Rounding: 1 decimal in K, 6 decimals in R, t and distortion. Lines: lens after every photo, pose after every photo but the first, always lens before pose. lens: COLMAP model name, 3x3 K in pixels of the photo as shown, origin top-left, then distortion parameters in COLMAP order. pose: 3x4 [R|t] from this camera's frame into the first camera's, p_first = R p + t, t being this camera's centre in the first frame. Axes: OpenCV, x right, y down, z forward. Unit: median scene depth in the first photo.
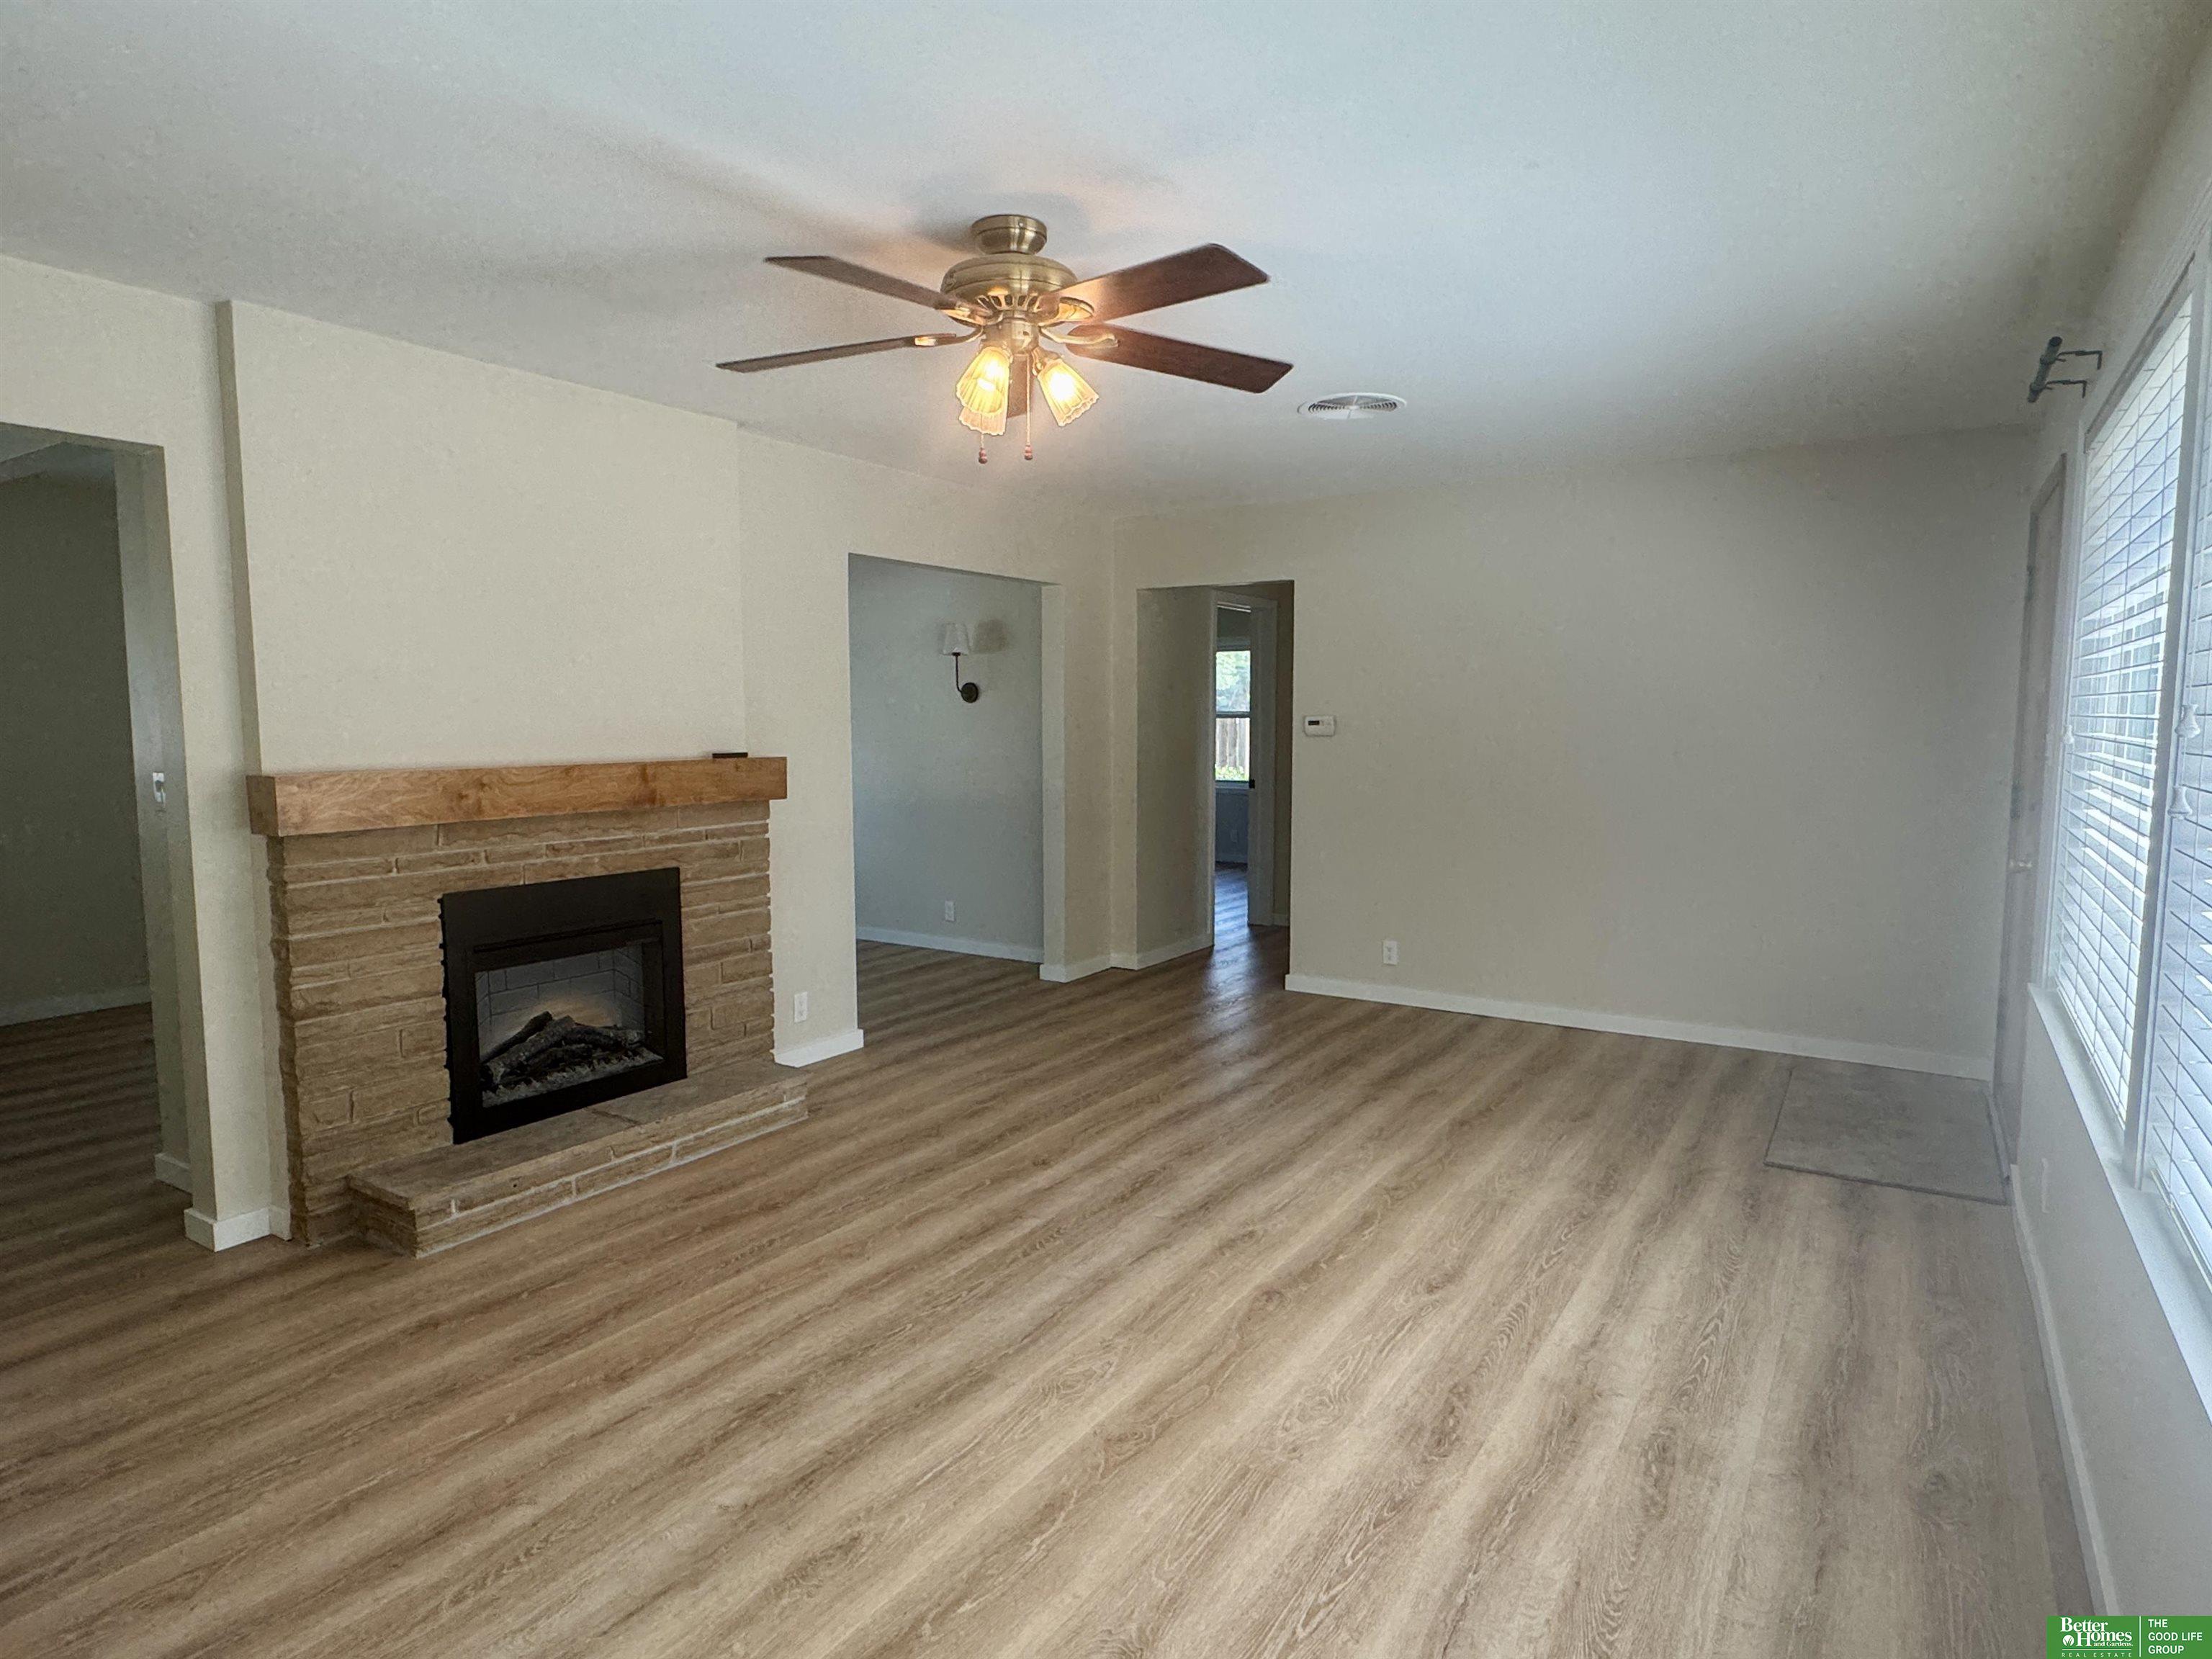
lens RADIAL K [[1236.9, 0, 1099.7], [0, 1236.9, 824.4], [0, 0, 1]] dist [-0.005102, 0.000351]
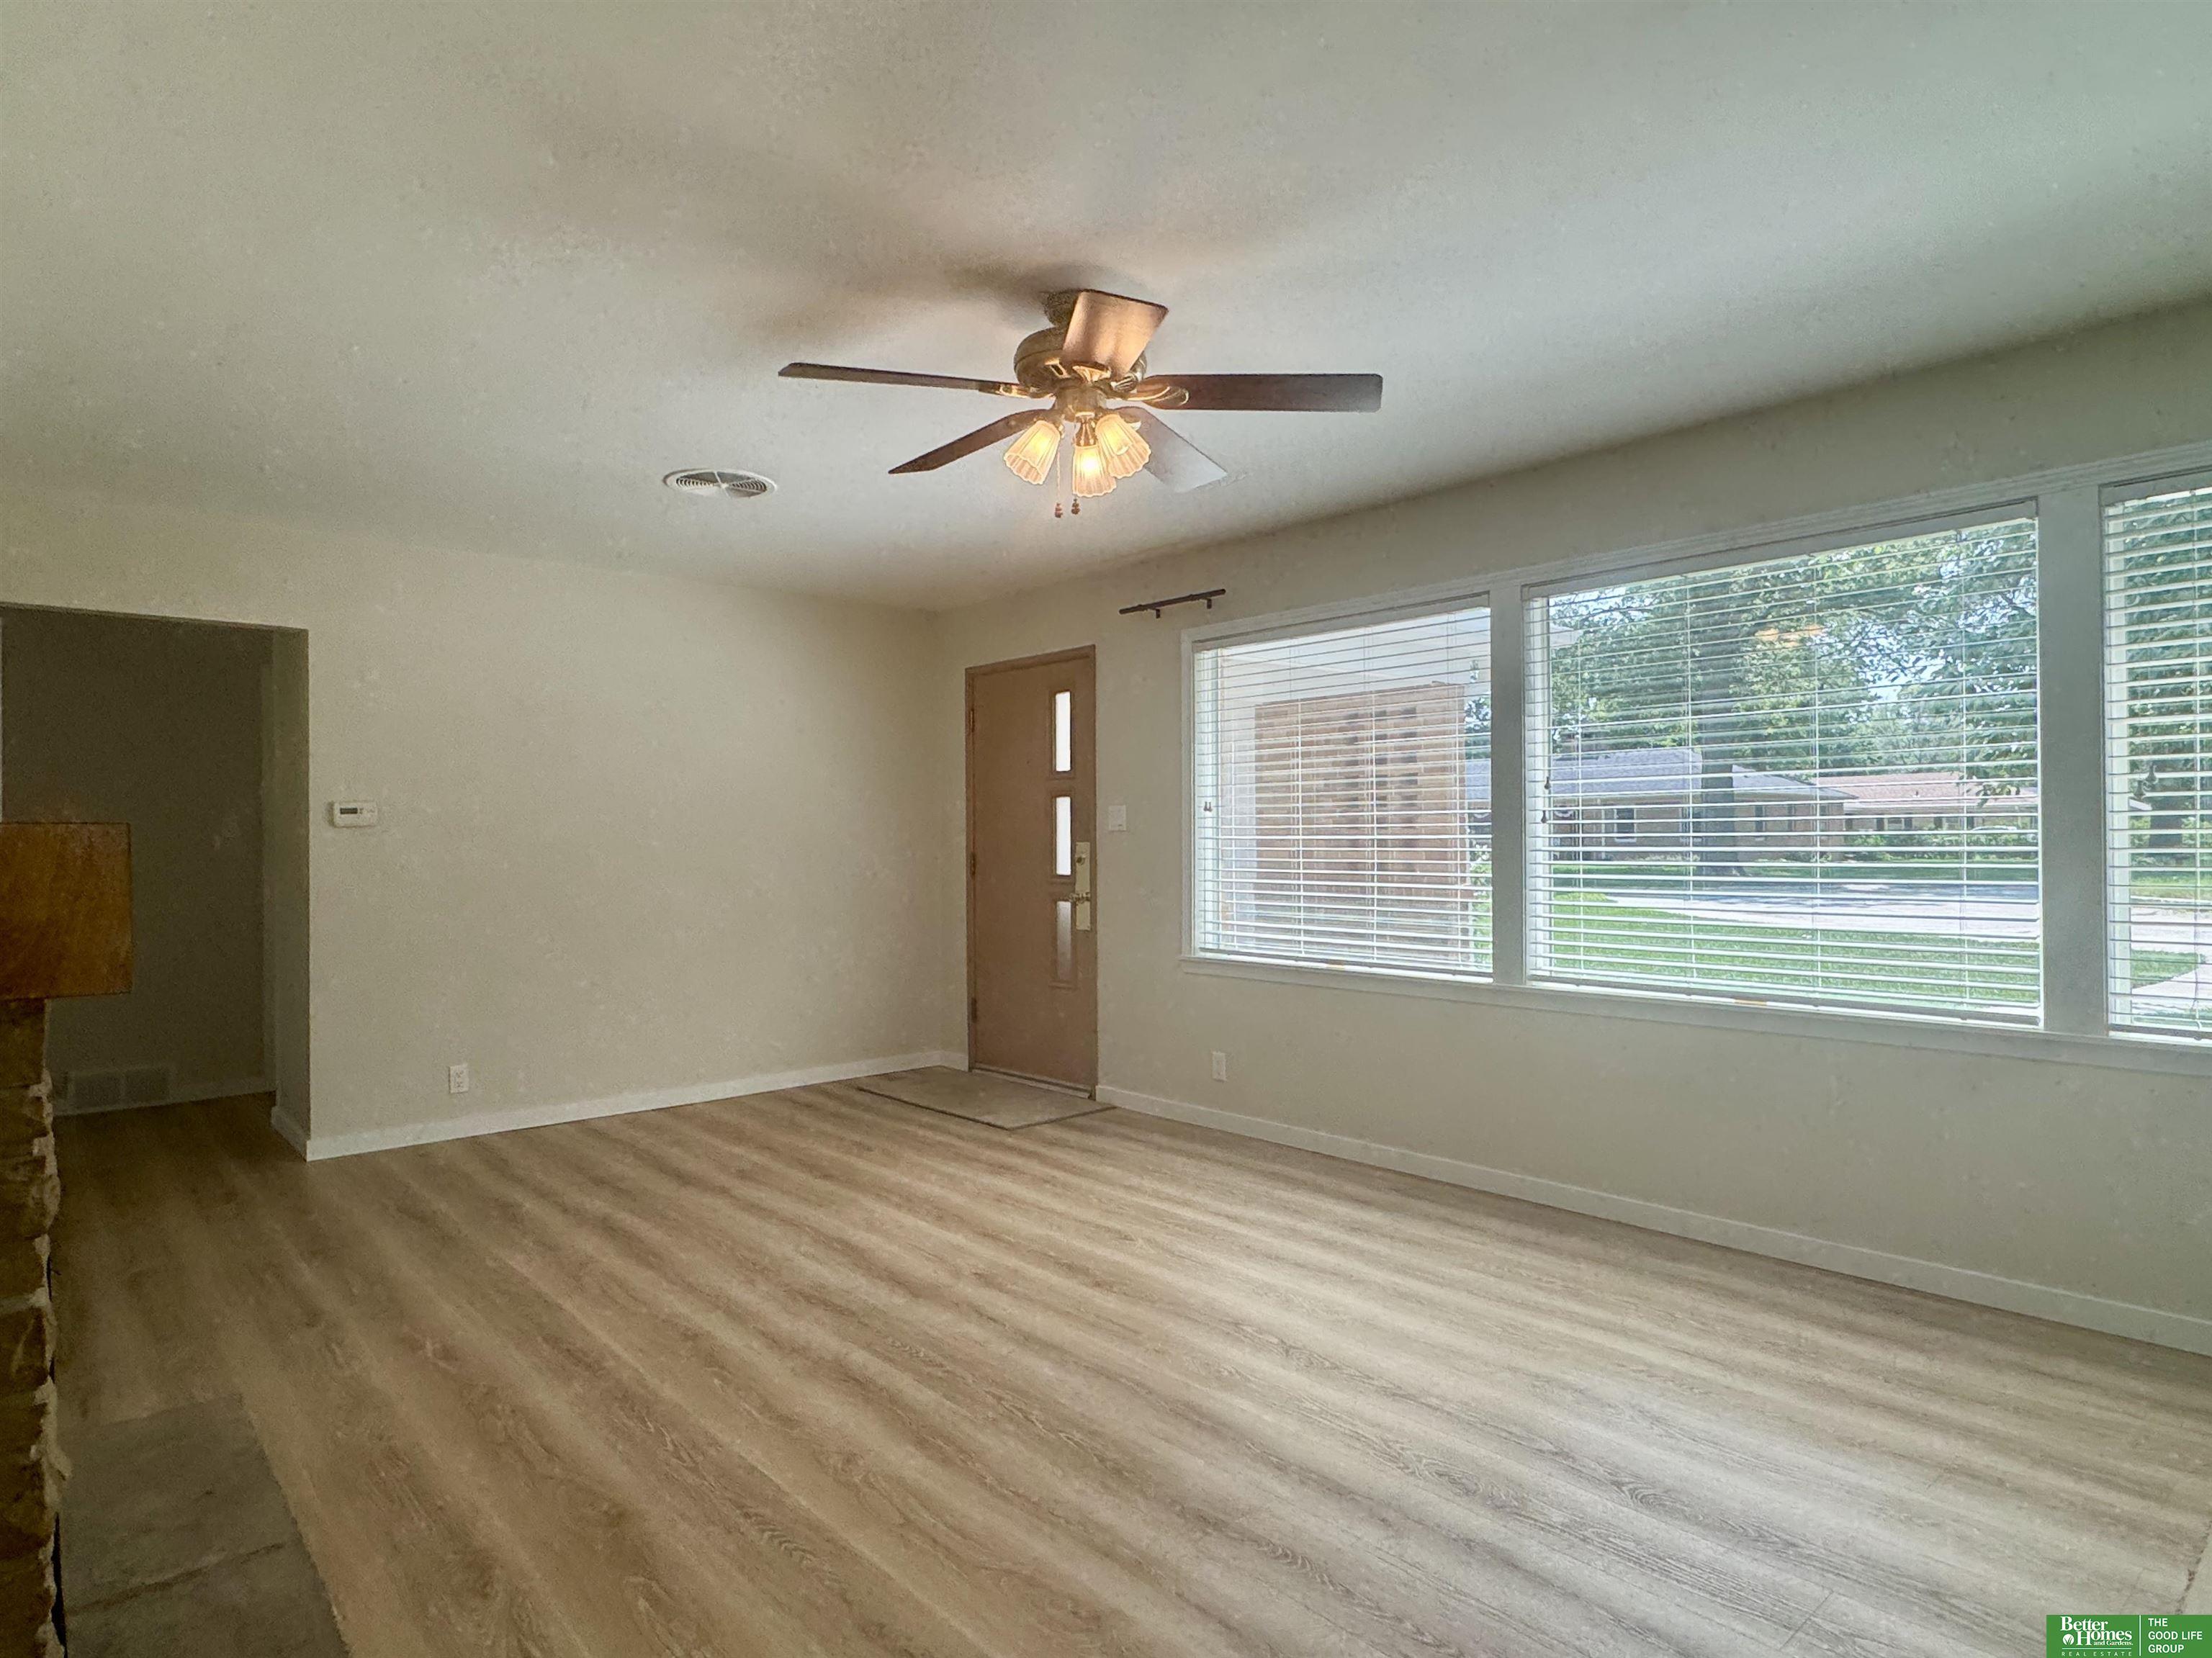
lens RADIAL K [[1236.8, 0, 1098.9], [0, 1236.8, 839.6], [0, 0, 1]] dist [-0.005102, 0.000351]
pose [[0.264044, 0.004640, 0.964499, -0.811145], [0.091793, 0.995329, -0.029917, 0.007778], [-0.960133, 0.096433, 0.262385, 0.567112]]
